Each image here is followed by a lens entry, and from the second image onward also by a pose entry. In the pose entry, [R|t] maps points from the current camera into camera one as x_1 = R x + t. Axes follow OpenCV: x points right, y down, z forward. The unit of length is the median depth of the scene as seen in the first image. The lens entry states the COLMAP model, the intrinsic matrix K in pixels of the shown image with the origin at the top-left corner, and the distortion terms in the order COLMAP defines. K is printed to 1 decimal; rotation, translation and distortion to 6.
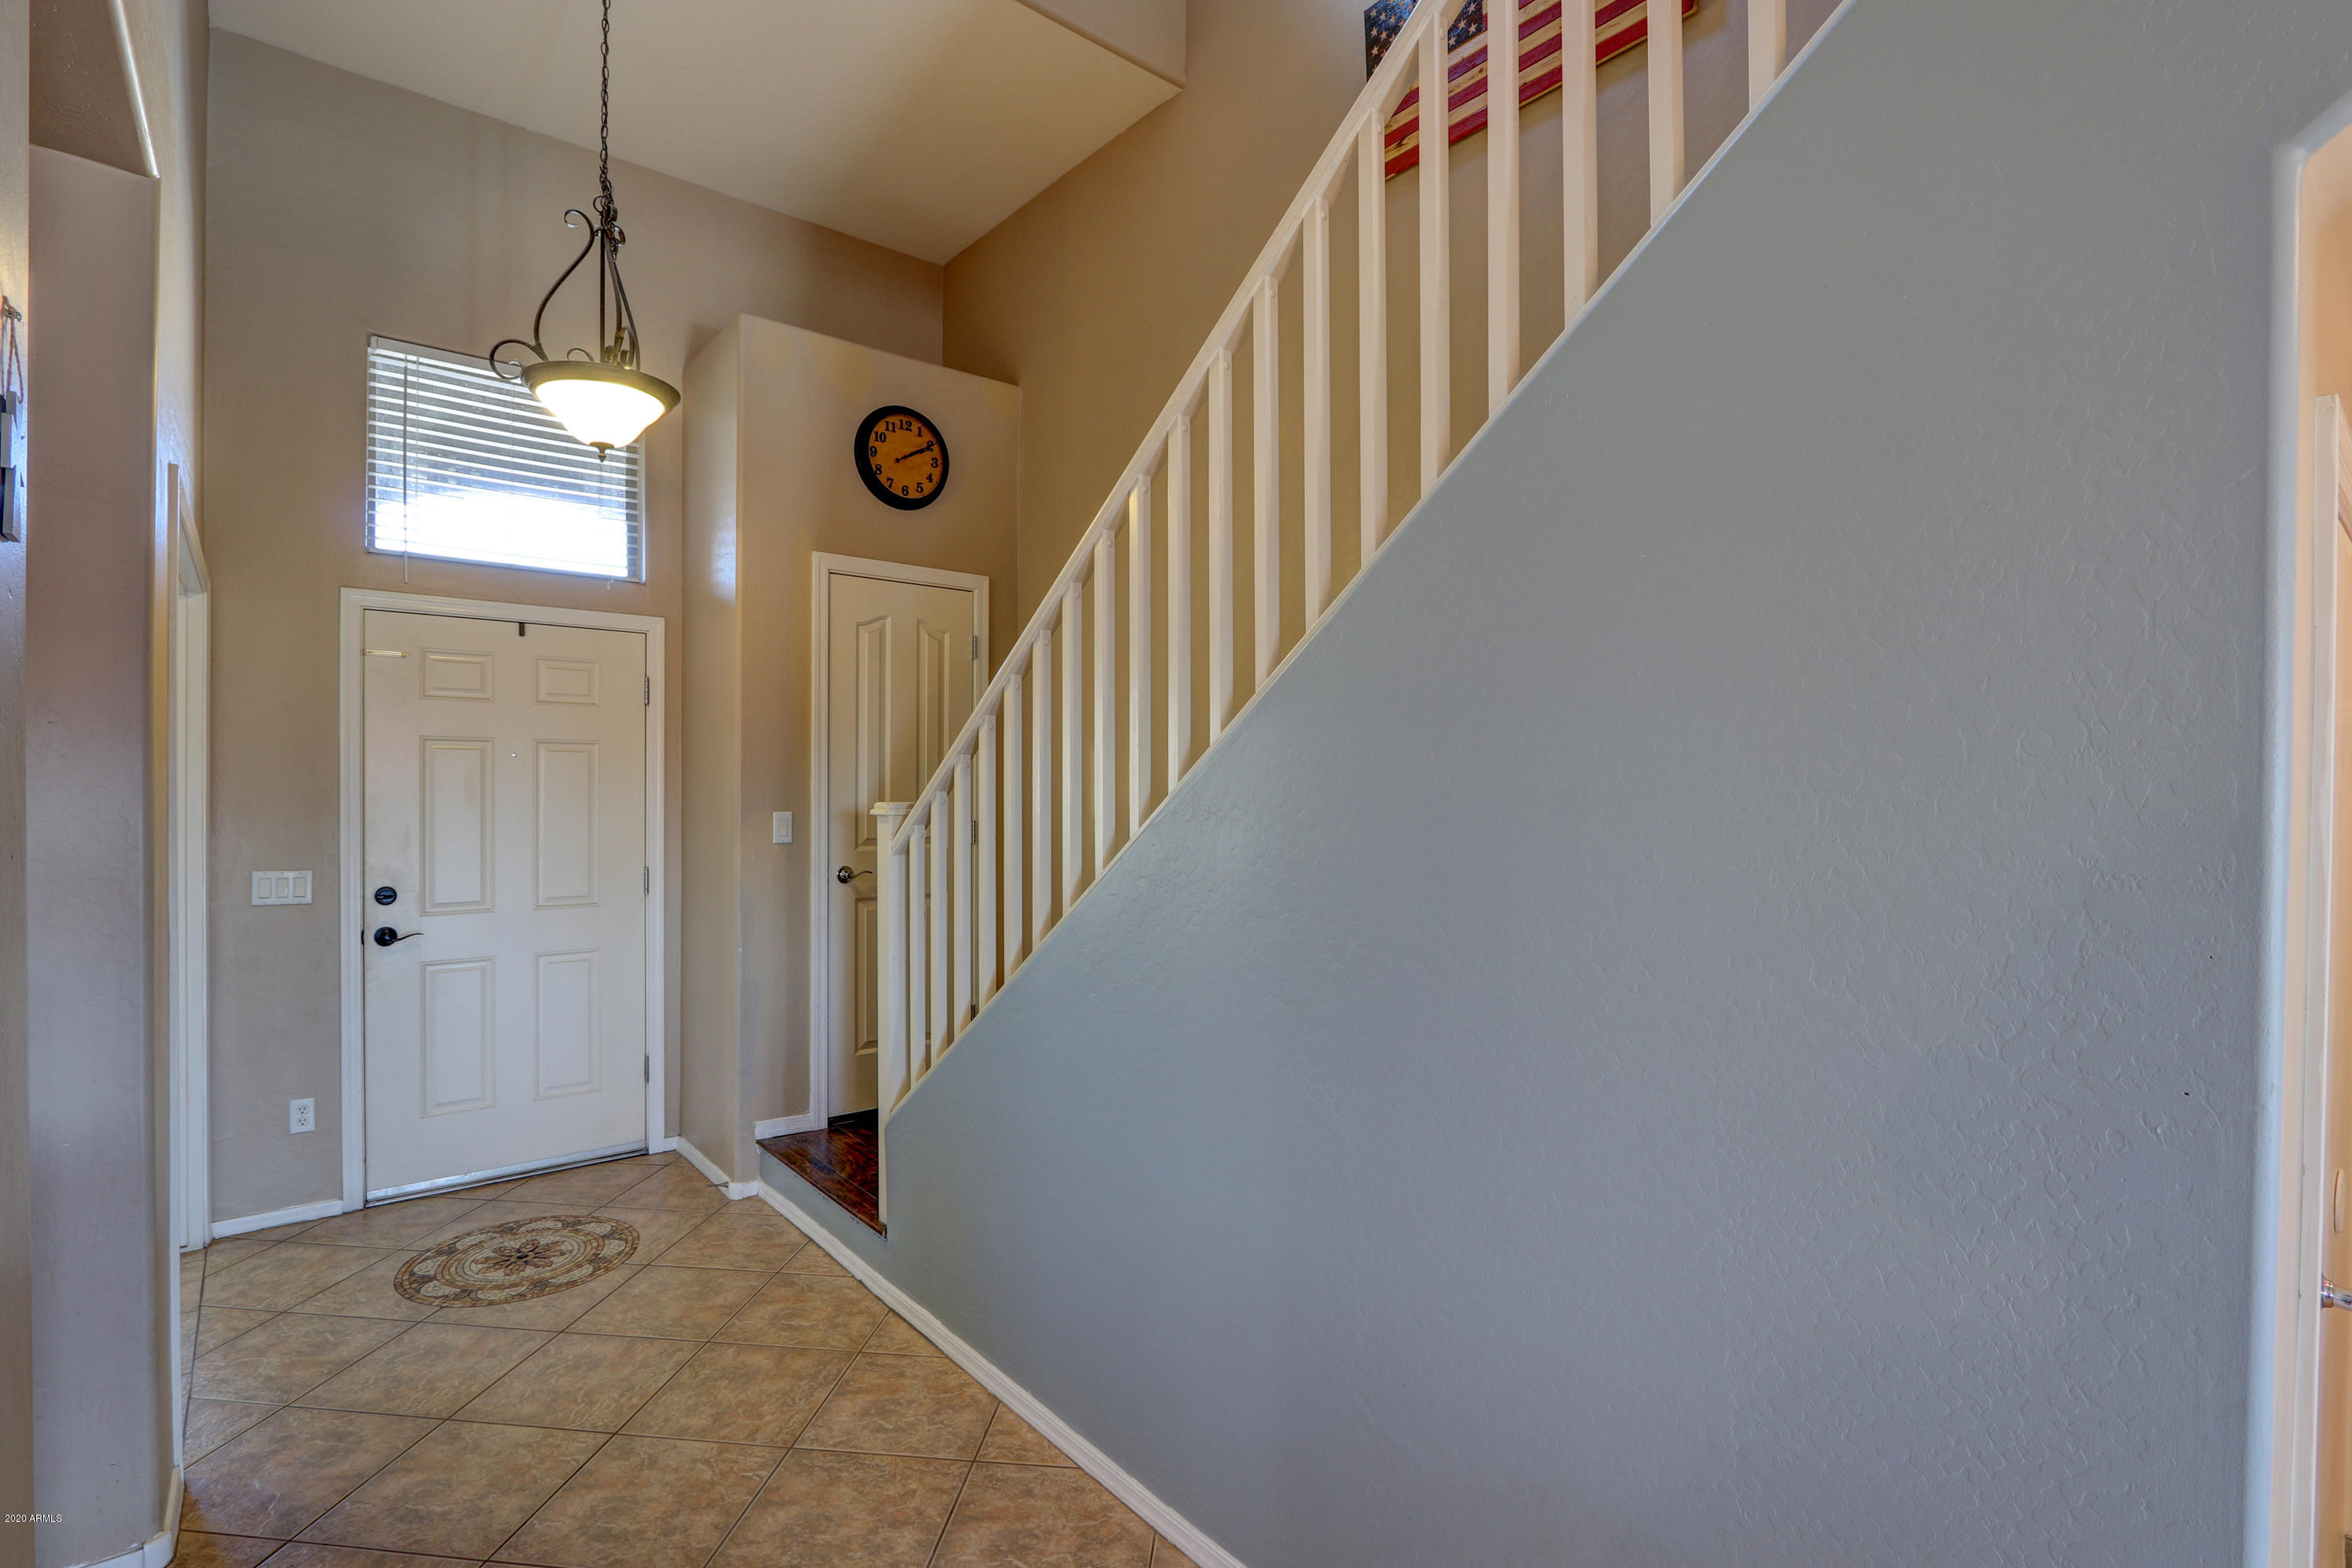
lens RADIAL K [[1116.8, 0, 1170.4], [0, 1116.8, 794.9], [0, 0, 1]] dist [-0.023402, 0.005380]
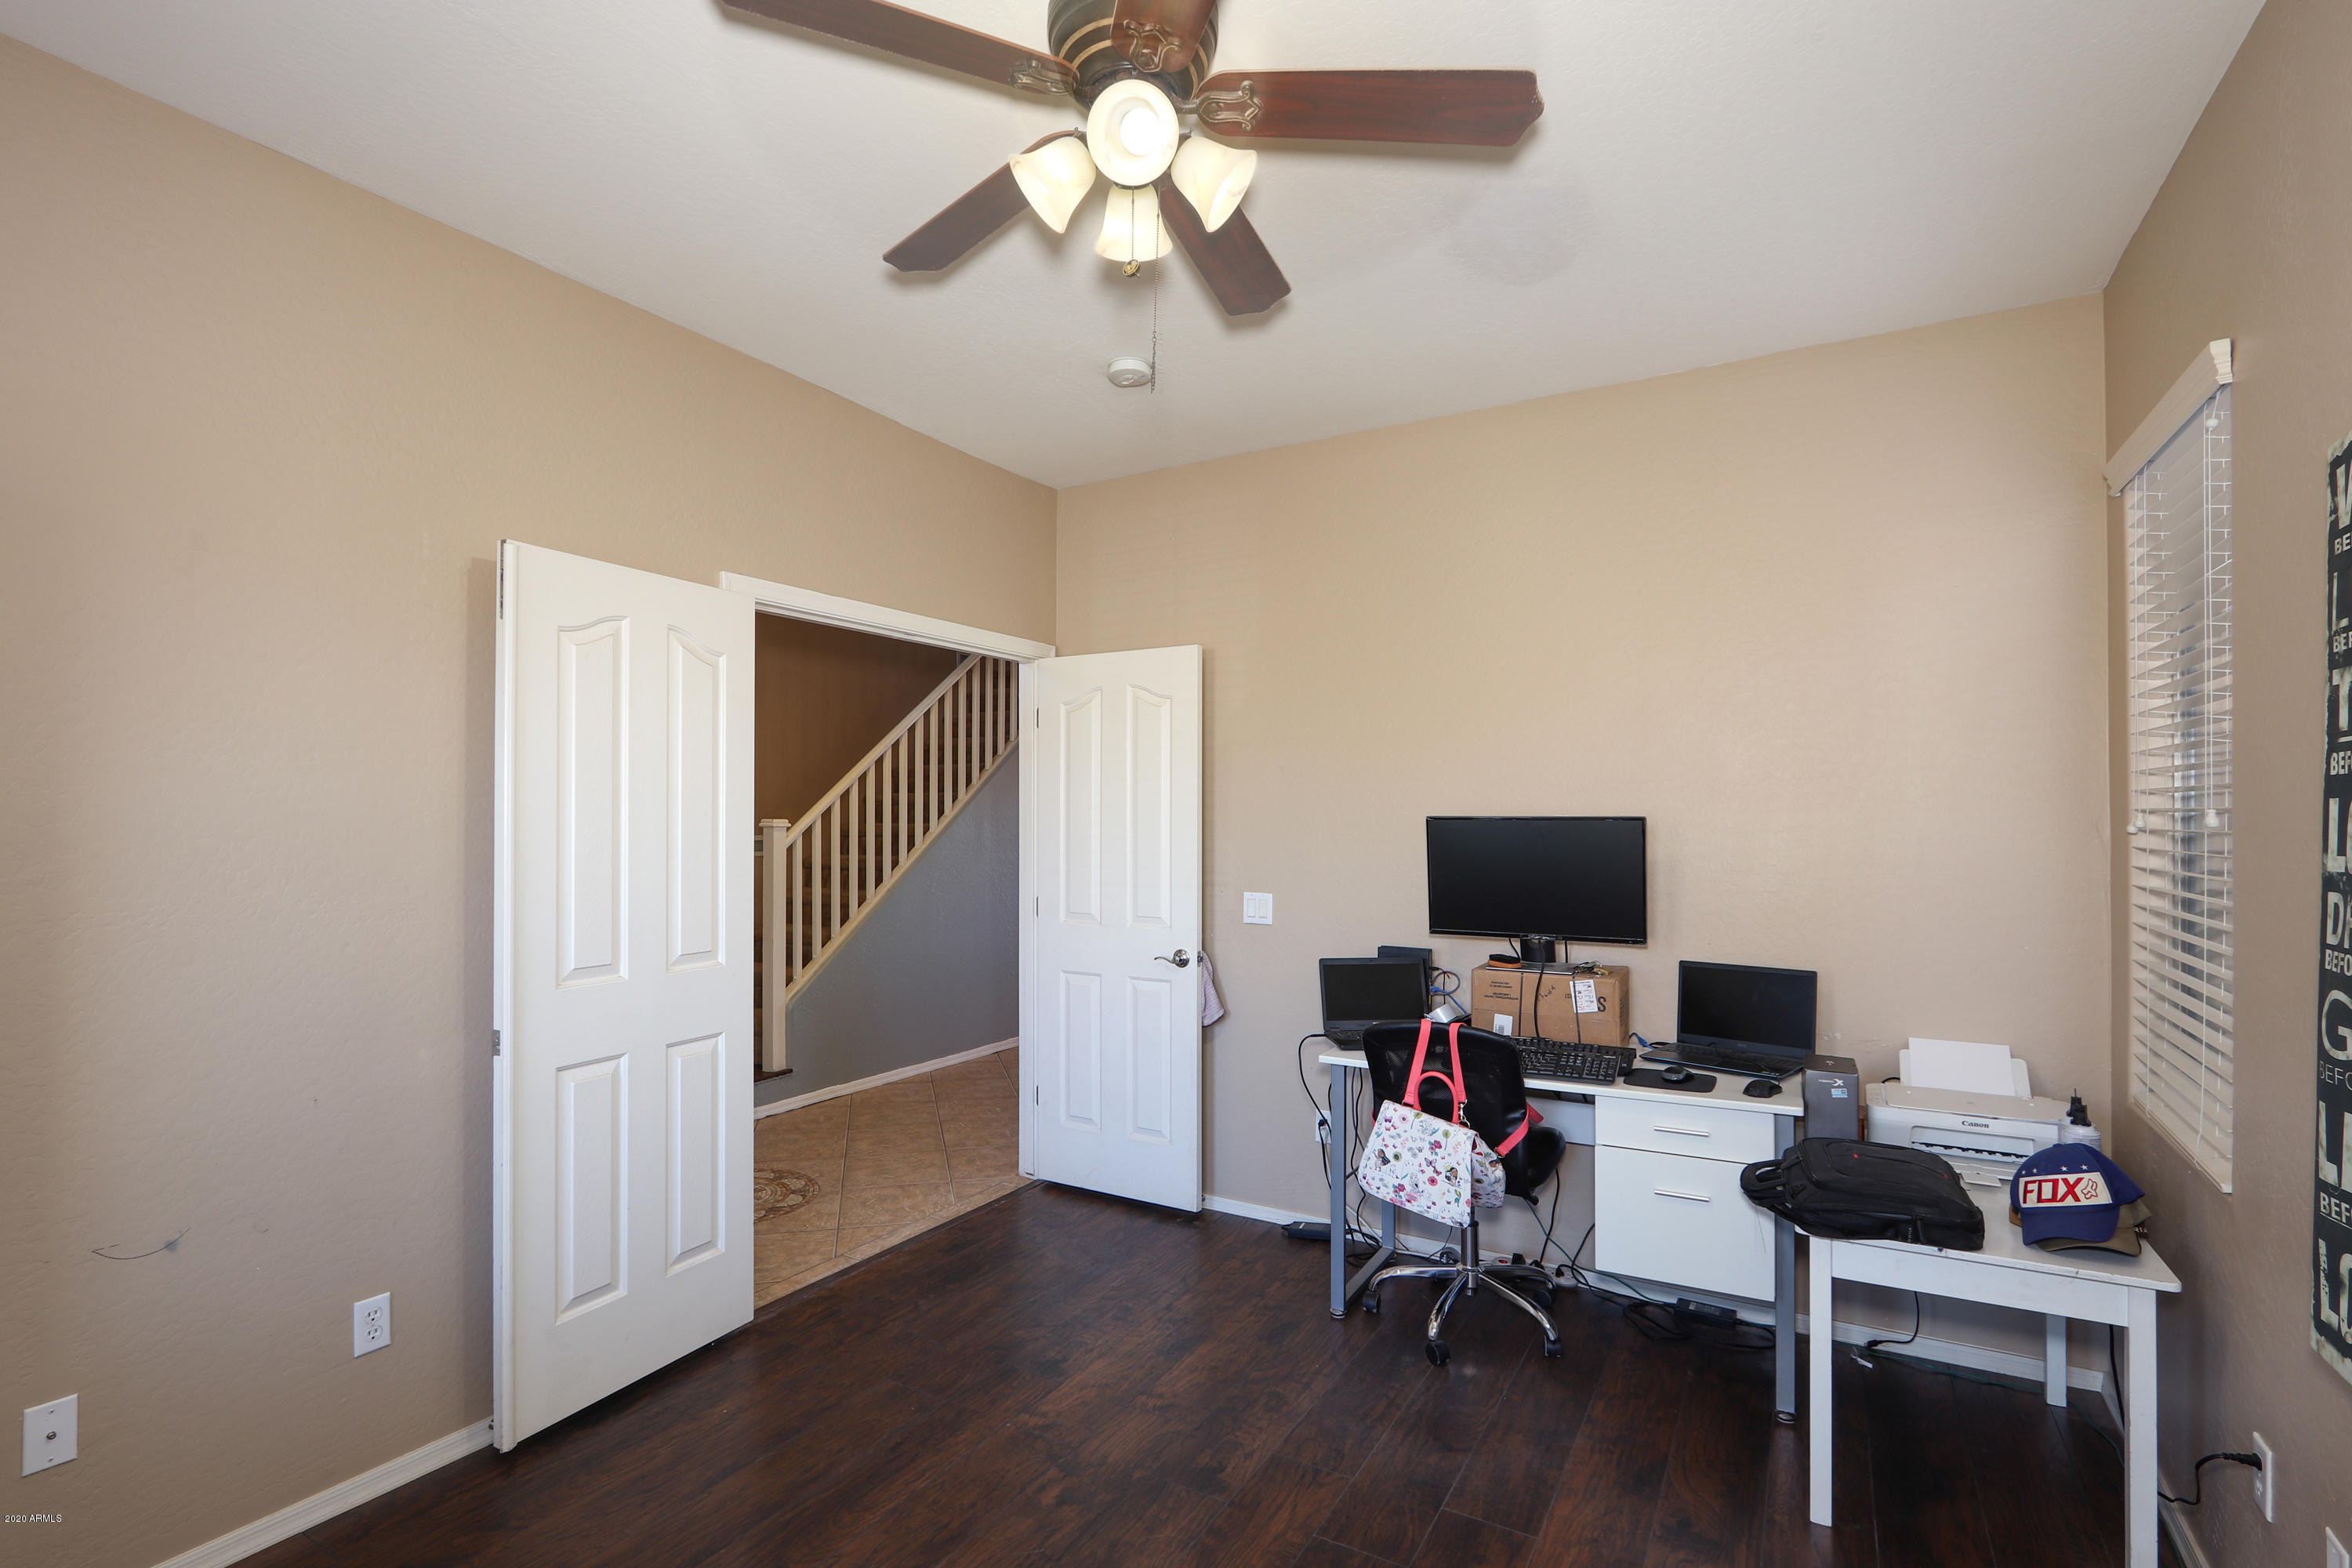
lens RADIAL K [[1116.8, 0, 1173.9], [0, 1116.8, 790.5], [0, 0, 1]] dist [-0.023402, 0.005380]
pose [[-0.358305, 0.008431, 0.933567, -2.194558], [-0.001828, 0.999951, -0.009733, -0.022676], [-0.933603, -0.005194, -0.358272, 1.125998]]
